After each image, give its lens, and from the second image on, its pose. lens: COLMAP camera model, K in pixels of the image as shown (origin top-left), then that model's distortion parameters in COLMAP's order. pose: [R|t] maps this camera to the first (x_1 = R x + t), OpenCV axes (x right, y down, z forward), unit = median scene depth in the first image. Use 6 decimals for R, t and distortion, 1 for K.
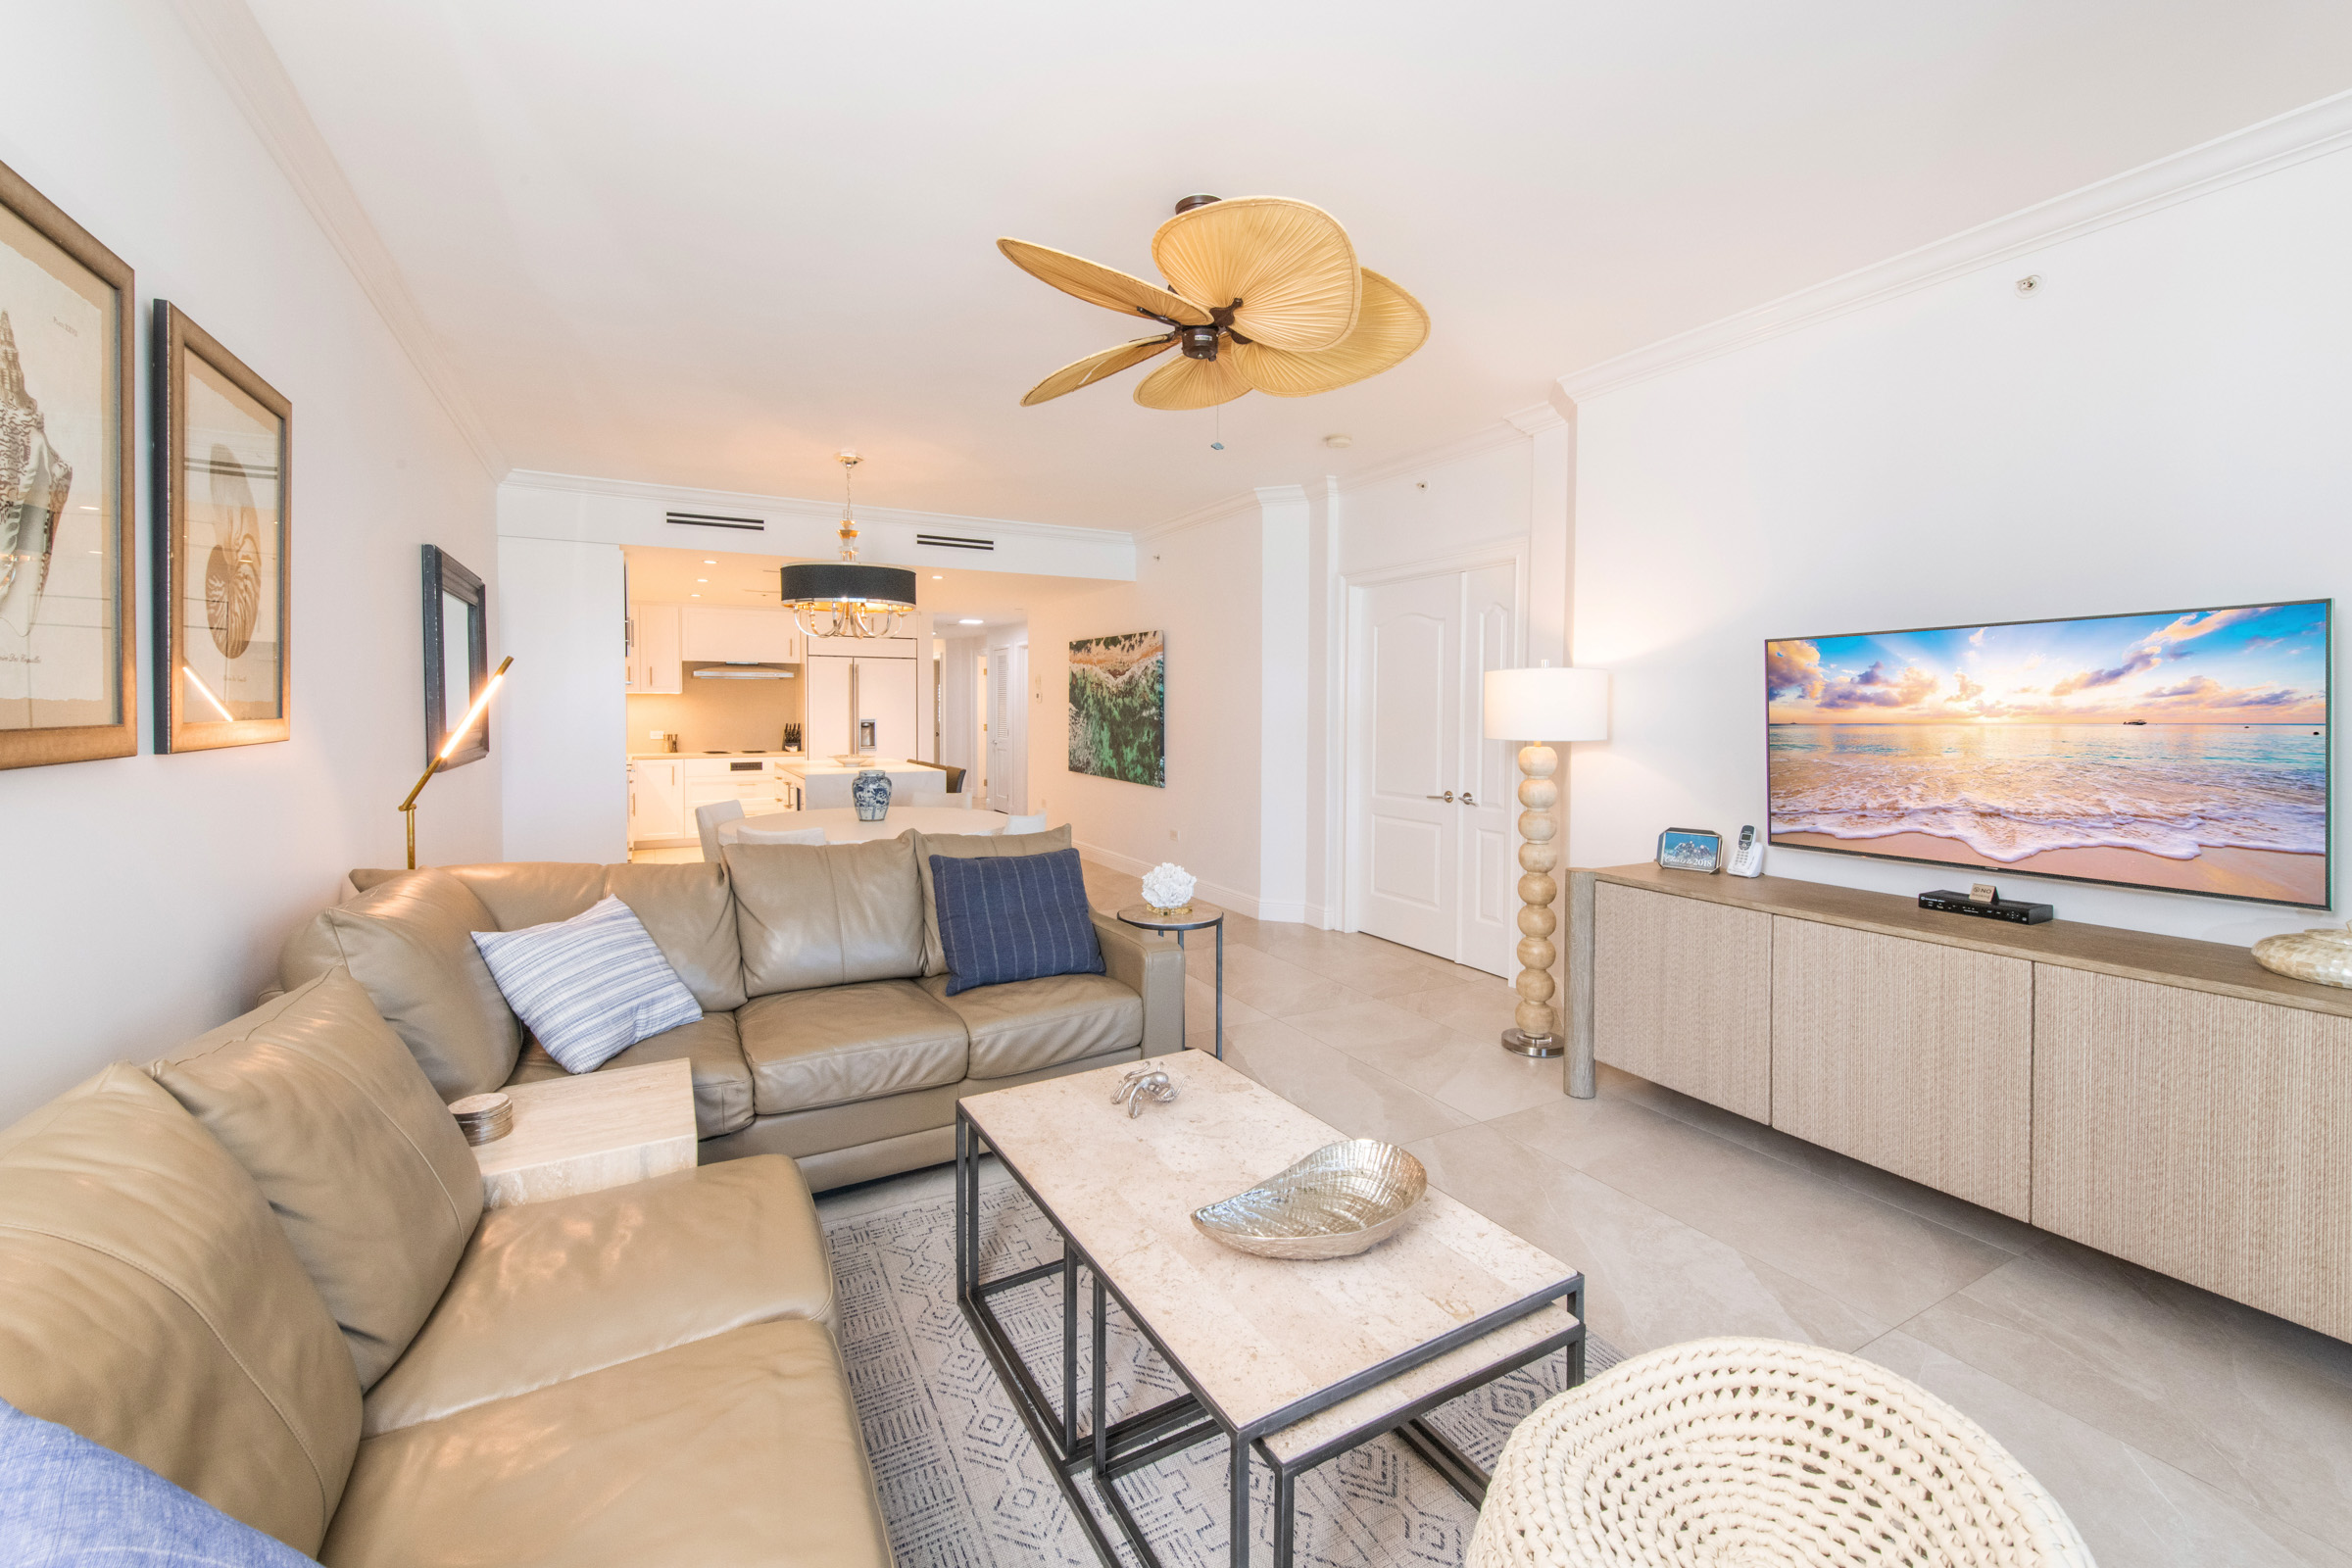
lens RADIAL K [[941.0, 0, 1208.7], [0, 941.0, 768.6], [0, 0, 1]] dist [0.030360, -0.000197]
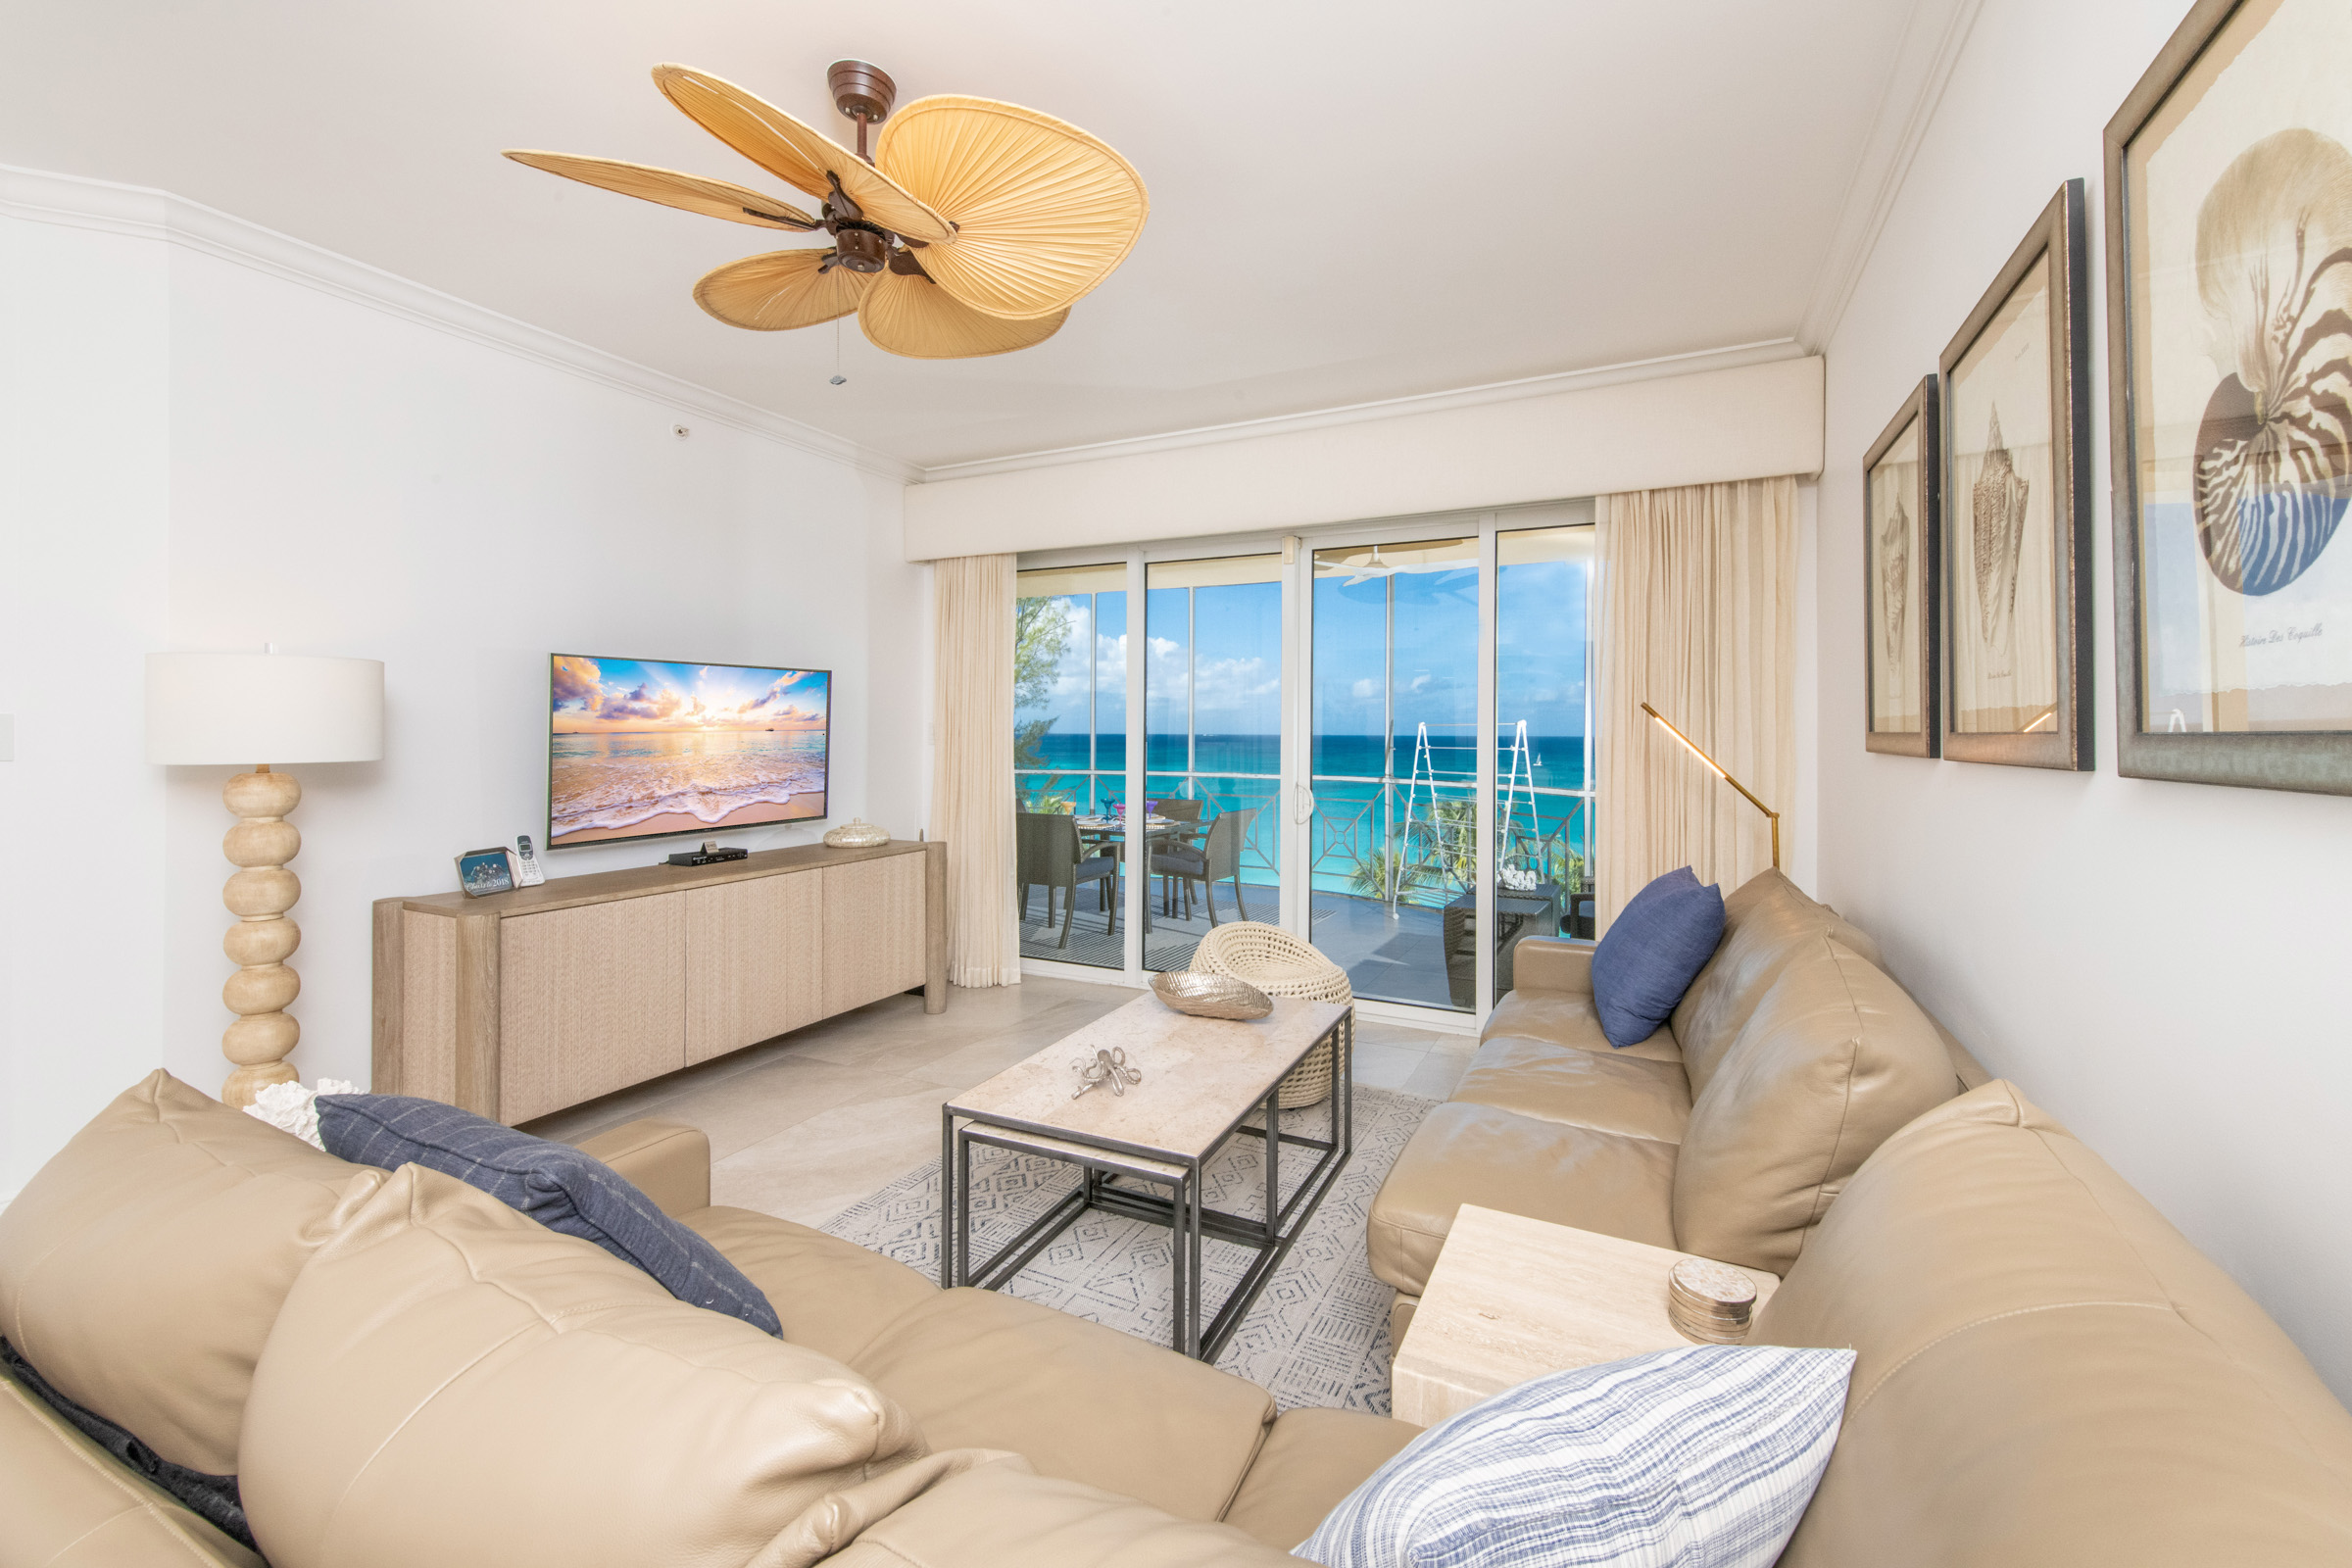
lens RADIAL K [[936.6, 0, 1177.7], [0, 936.6, 727.0], [0, 0, 1]] dist [-0.000833, -0.000601]
pose [[-0.525084, -0.001060, 0.851050, -0.763944], [0.049766, 0.998250, 0.031948, -0.061260], [-0.849594, 0.059129, -0.524112, 1.103915]]
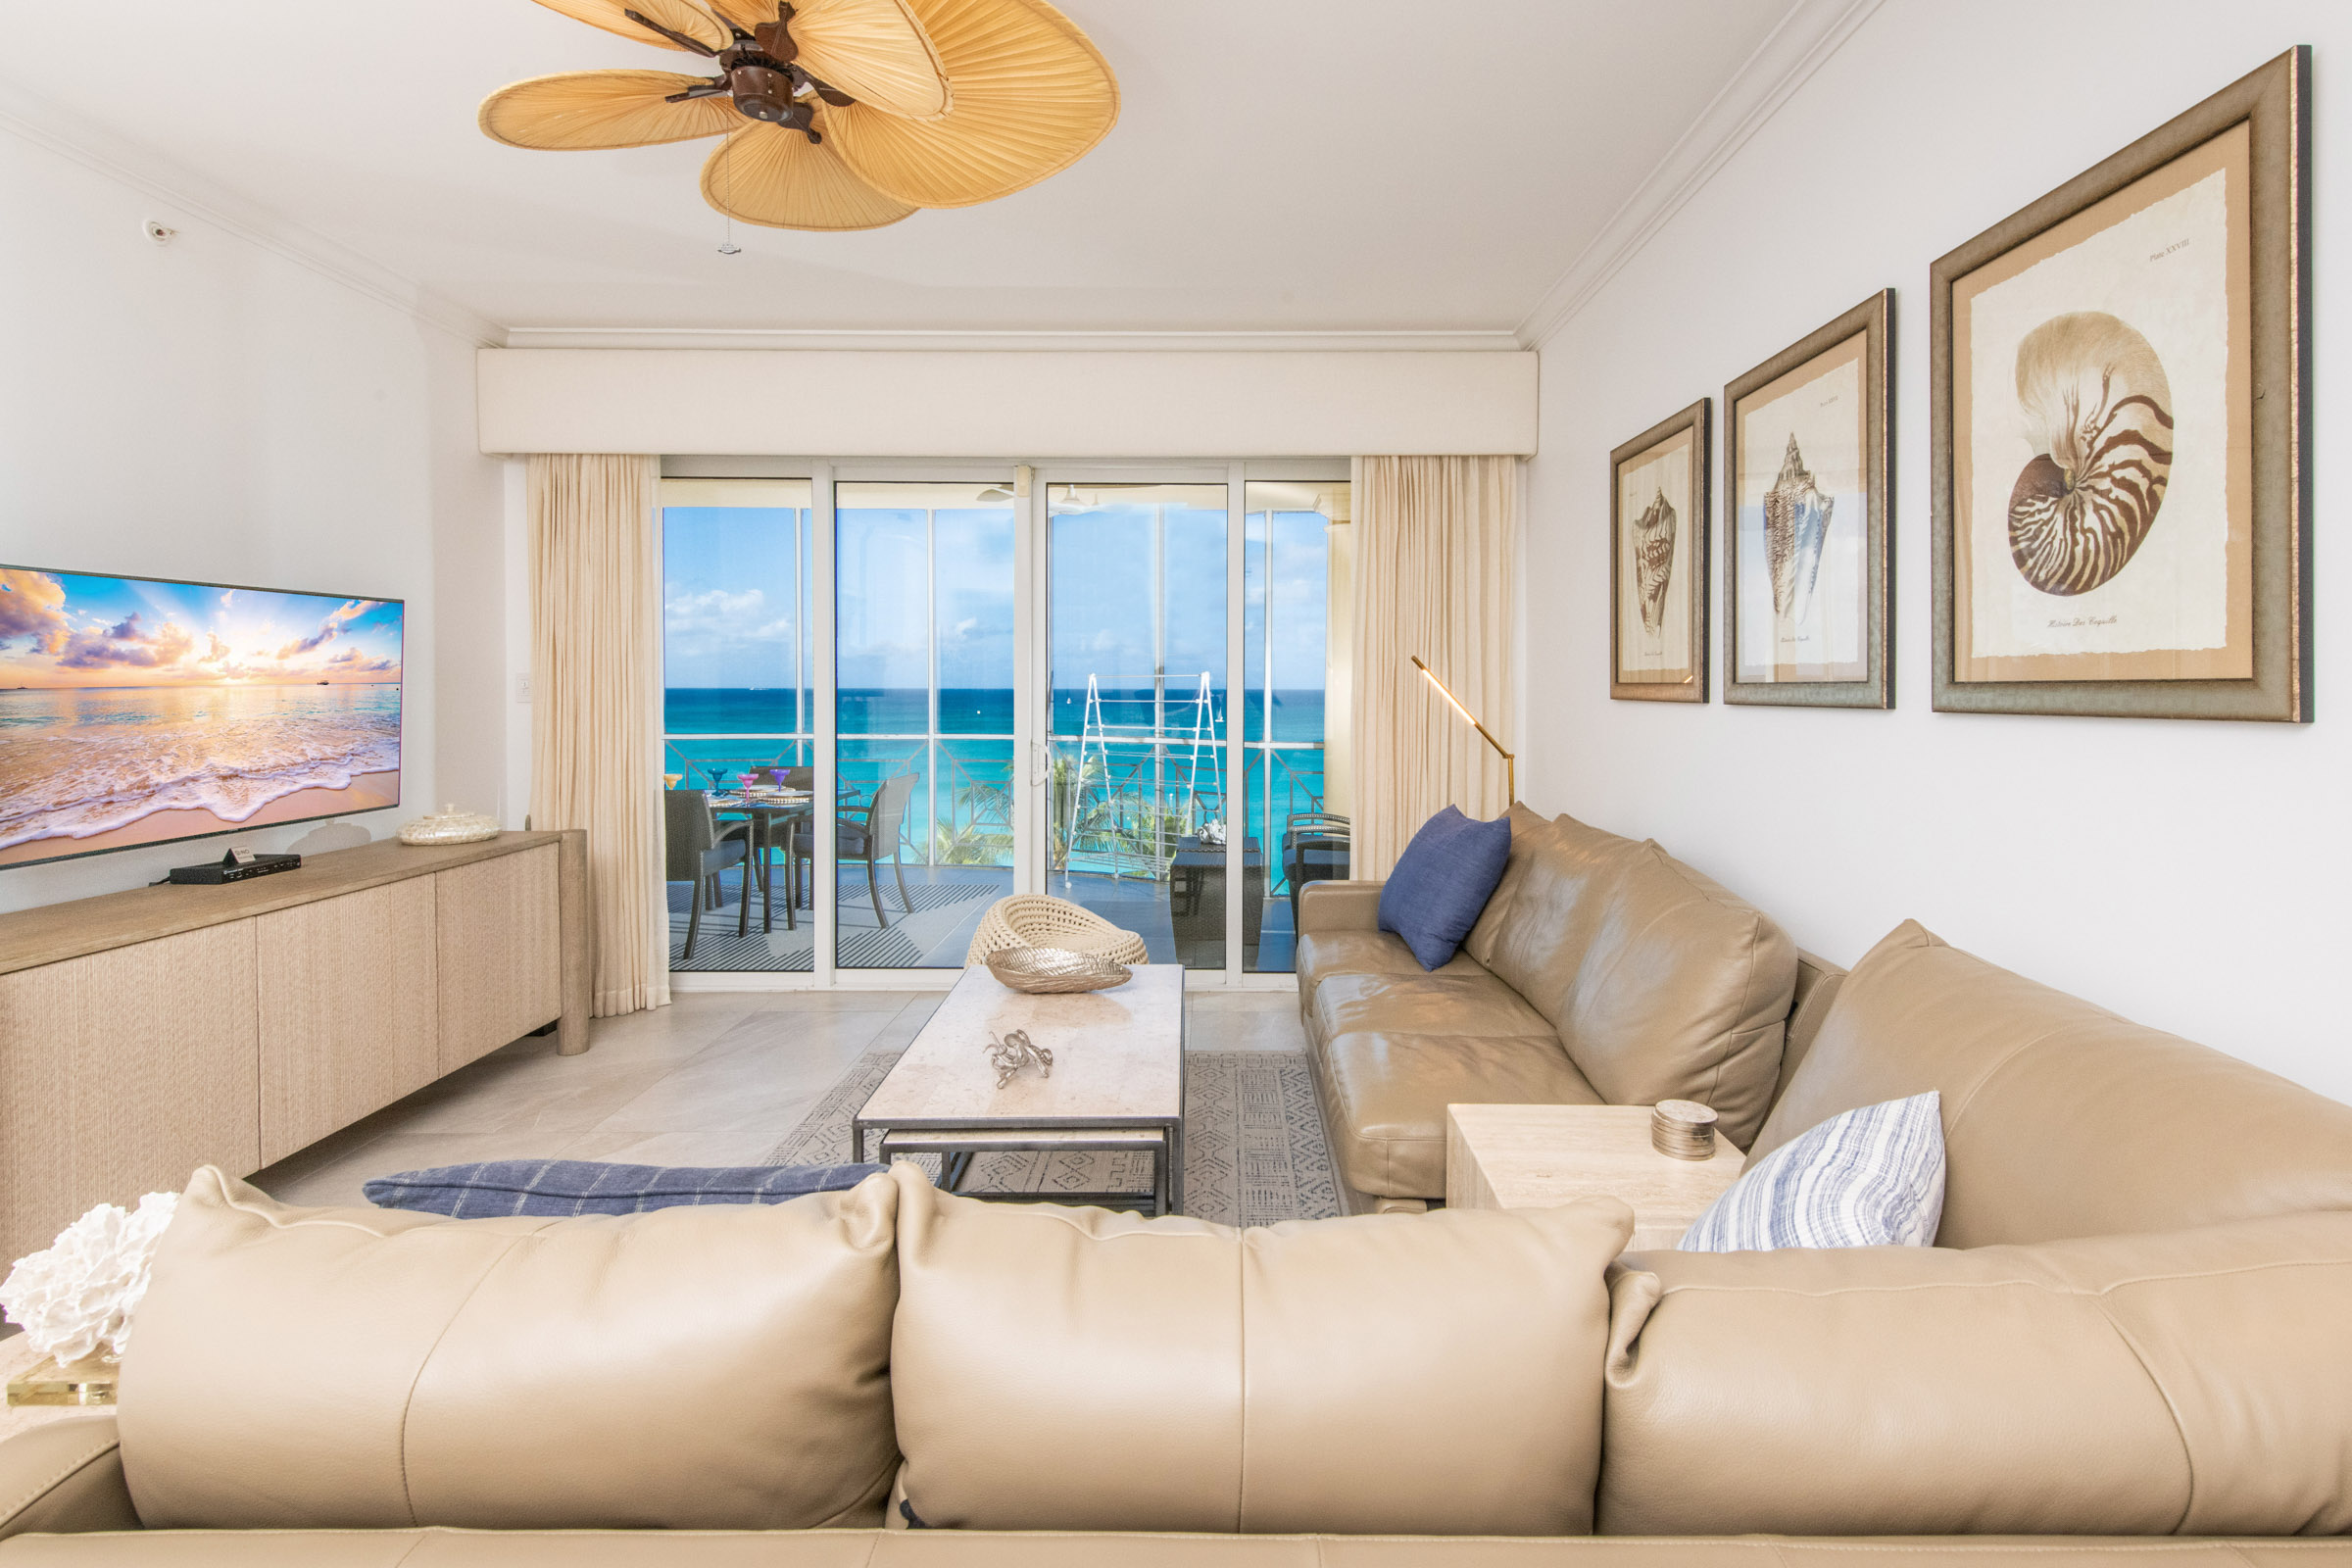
lens RADIAL K [[1090.5, 0, 1171.2], [0, 1090.5, 691.5], [0, 0, 1]] dist [0.023133, -0.000903]
pose [[-0.838671, -0.006643, 0.544598, -0.612284], [0.032125, 0.997581, 0.061640, -0.077589], [-0.543690, 0.069190, -0.836429, 1.388047]]
